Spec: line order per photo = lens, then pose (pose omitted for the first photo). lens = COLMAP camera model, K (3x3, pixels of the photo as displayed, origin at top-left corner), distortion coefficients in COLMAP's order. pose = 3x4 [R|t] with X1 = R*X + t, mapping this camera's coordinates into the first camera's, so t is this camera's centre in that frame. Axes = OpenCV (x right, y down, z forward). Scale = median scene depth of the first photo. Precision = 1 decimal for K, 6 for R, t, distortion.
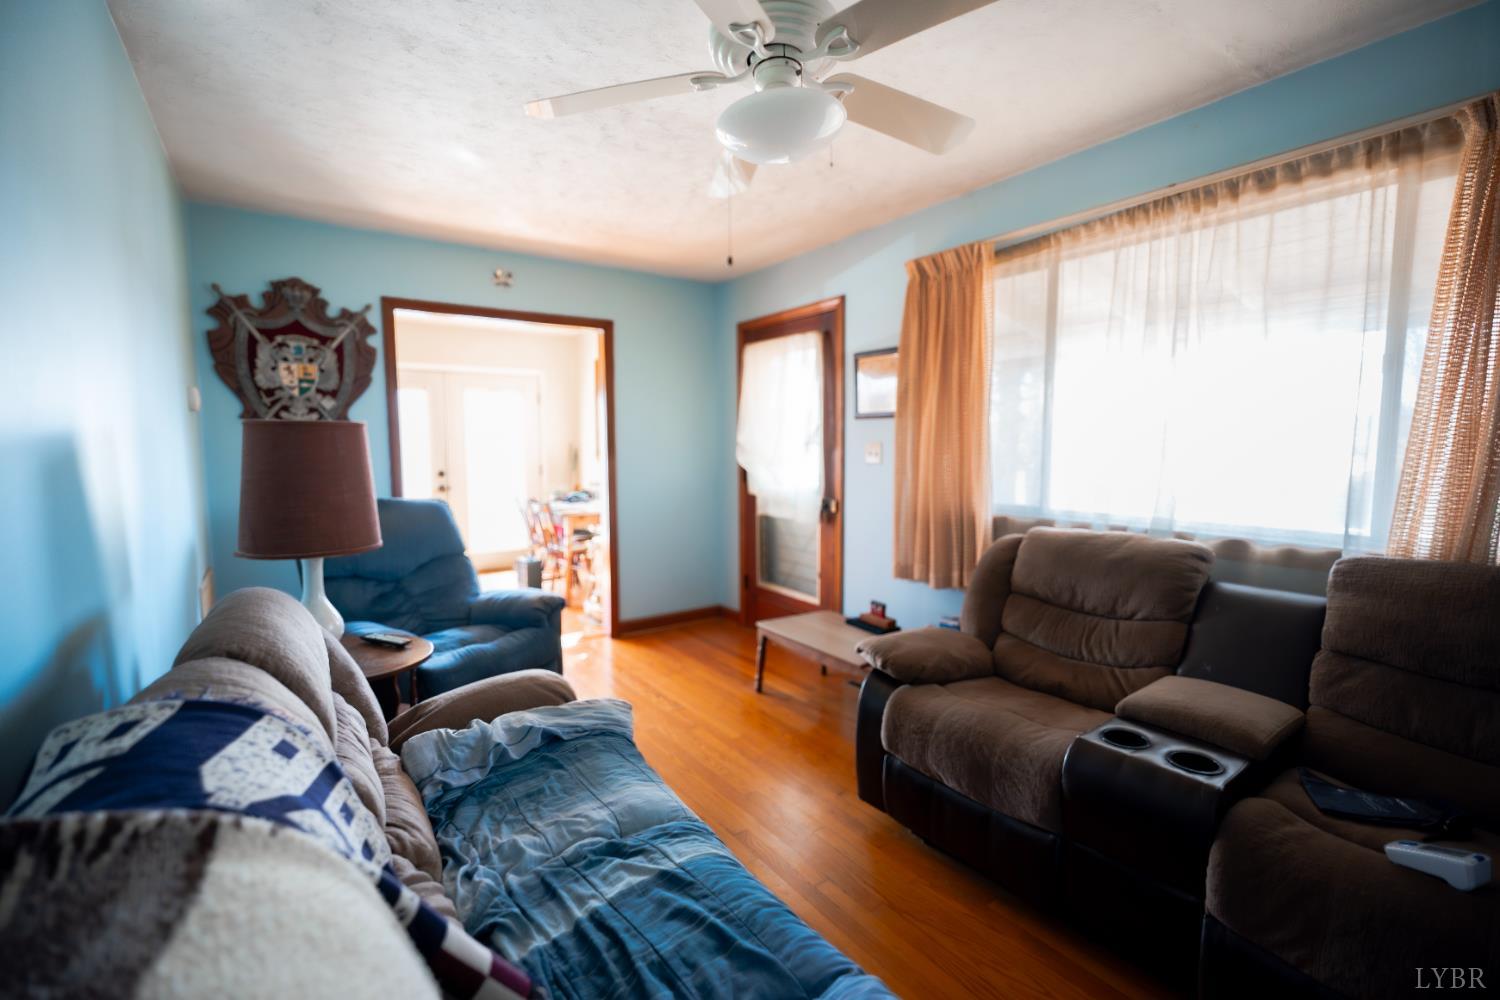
lens RADIAL K [[674.1, 0, 722.5], [0, 674.1, 498.3], [0, 0, 1]] dist [0.008372, -0.001156]
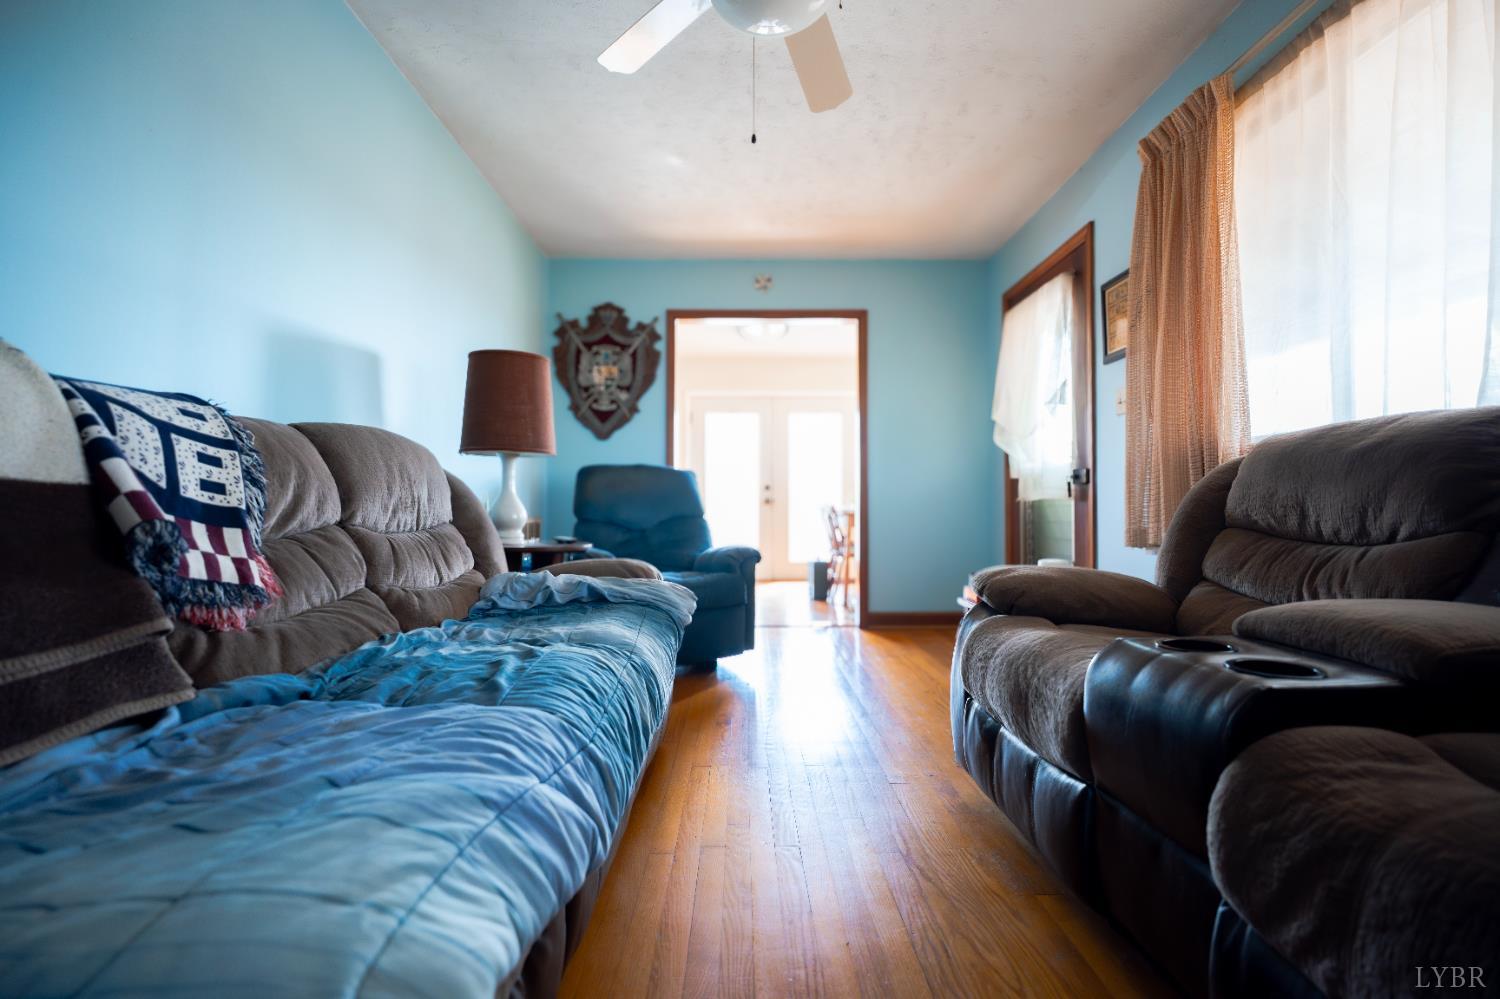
lens RADIAL K [[674.1, 0, 745.2], [0, 674.1, 504.1], [0, 0, 1]] dist [0.008372, -0.001156]
pose [[0.823783, -0.001209, -0.566904, 0.329680], [-0.060318, 0.994134, -0.089770, 0.164629], [0.563687, 0.108146, 0.818878, 0.118769]]
